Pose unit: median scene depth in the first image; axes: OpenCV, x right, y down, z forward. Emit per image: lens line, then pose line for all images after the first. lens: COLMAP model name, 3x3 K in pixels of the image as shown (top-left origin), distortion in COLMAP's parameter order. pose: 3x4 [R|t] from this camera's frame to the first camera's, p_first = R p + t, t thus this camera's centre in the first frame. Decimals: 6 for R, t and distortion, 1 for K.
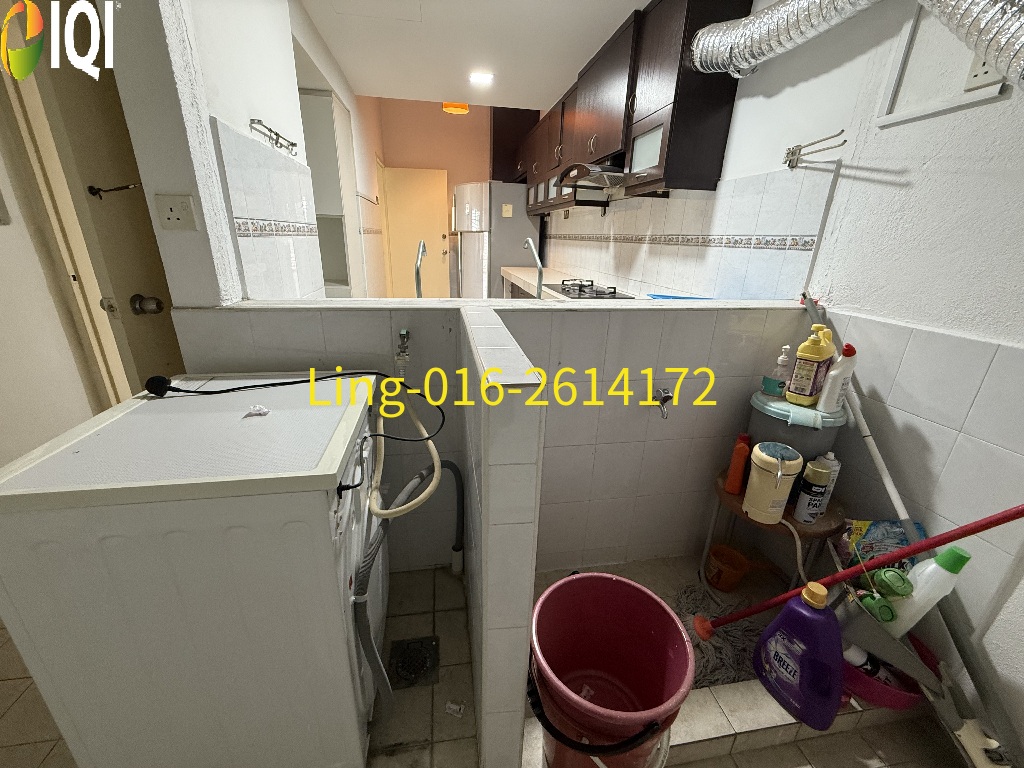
lens RADIAL K [[410.1, 0, 509.2], [0, 410.1, 383.2], [0, 0, 1]] dist [0.003461, -0.000025]
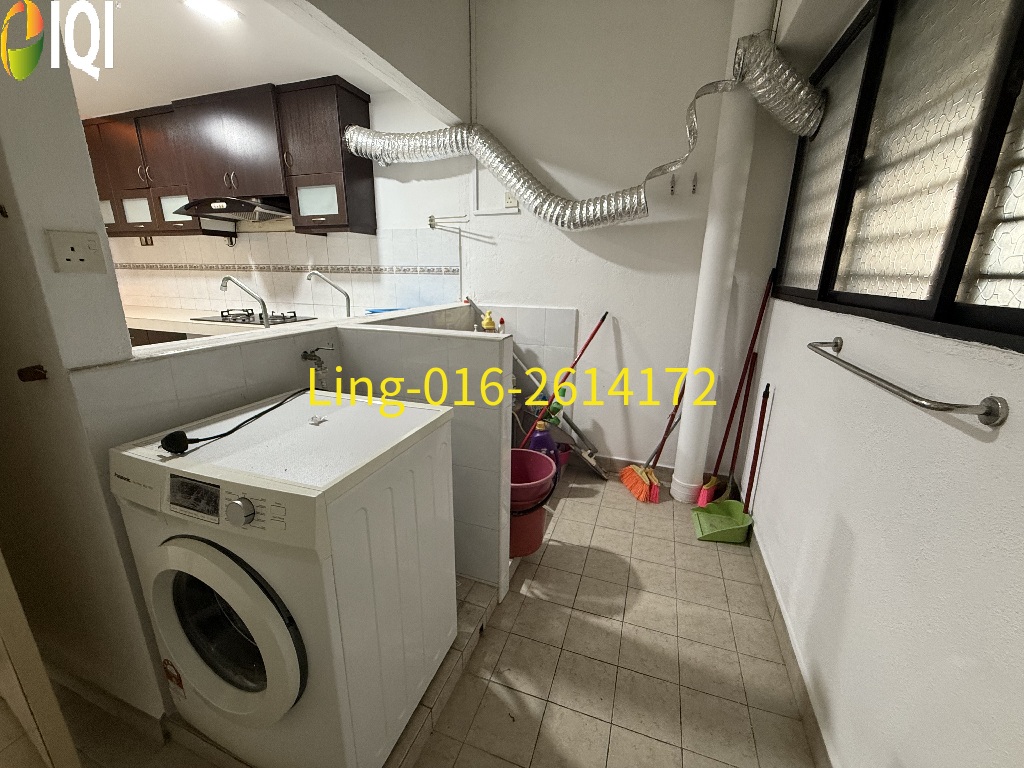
lens RADIAL K [[410.1, 0, 509.1], [0, 410.1, 380.4], [0, 0, 1]] dist [0.003461, -0.000025]
pose [[0.491353, -0.245882, 0.835532, -0.707743], [0.297022, 0.949120, 0.104638, -0.000227], [-0.818749, 0.196758, 0.539385, -0.064583]]
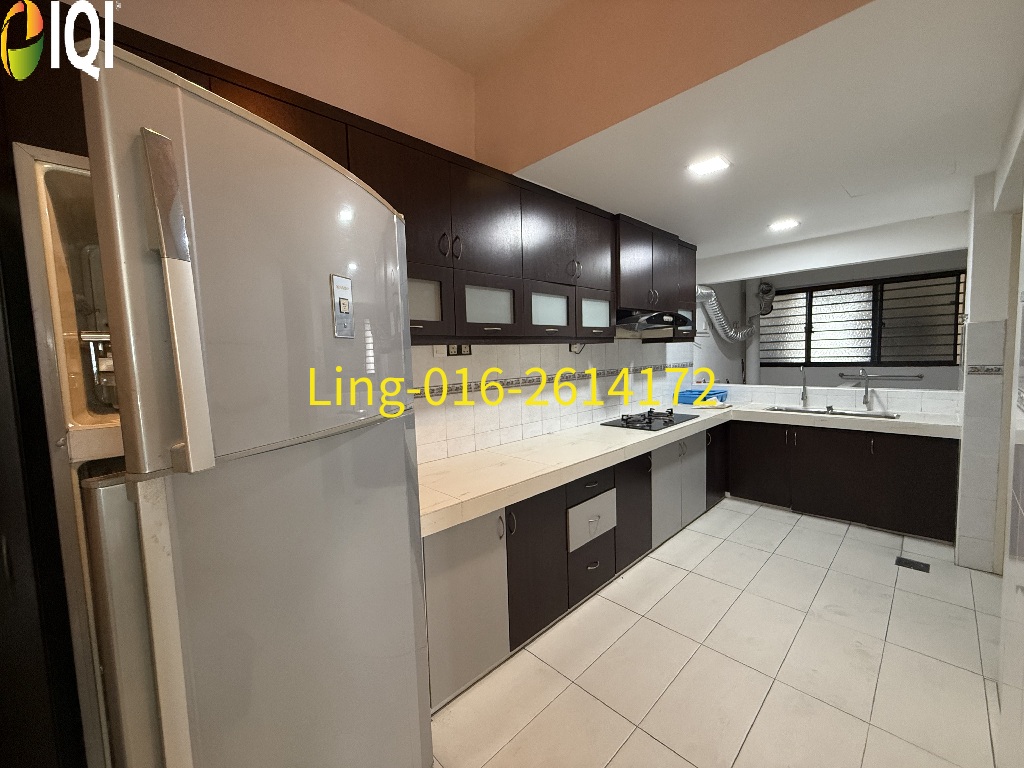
lens RADIAL K [[410.1, 0, 507.7], [0, 410.1, 385.4], [0, 0, 1]] dist [0.003461, -0.000025]
pose [[-0.569205, -0.027903, 0.821722, -0.865123], [0.326077, 0.909805, 0.256767, -1.255250], [-0.754771, 0.414097, -0.508767, 3.212514]]
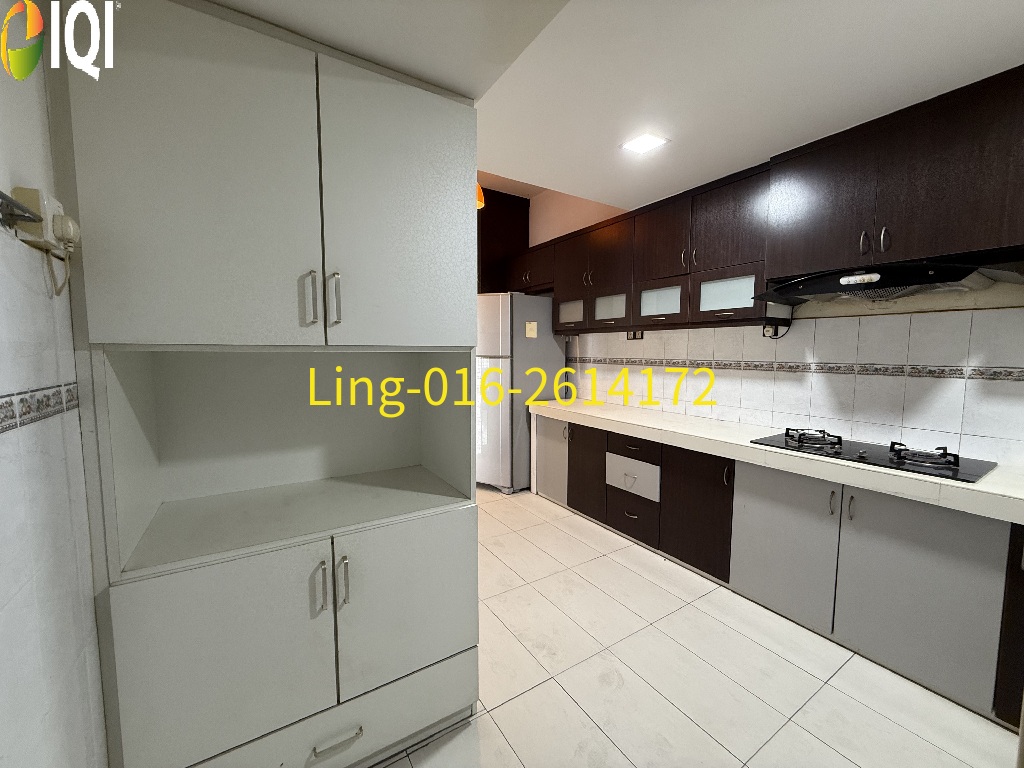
lens RADIAL K [[410.1, 0, 503.7], [0, 410.1, 382.1], [0, 0, 1]] dist [0.003461, -0.000025]
pose [[0.923515, -0.023677, 0.382830, -1.016922], [0.126848, 0.960785, -0.246578, -0.419105], [-0.361979, 0.276280, 0.890303, 1.069731]]
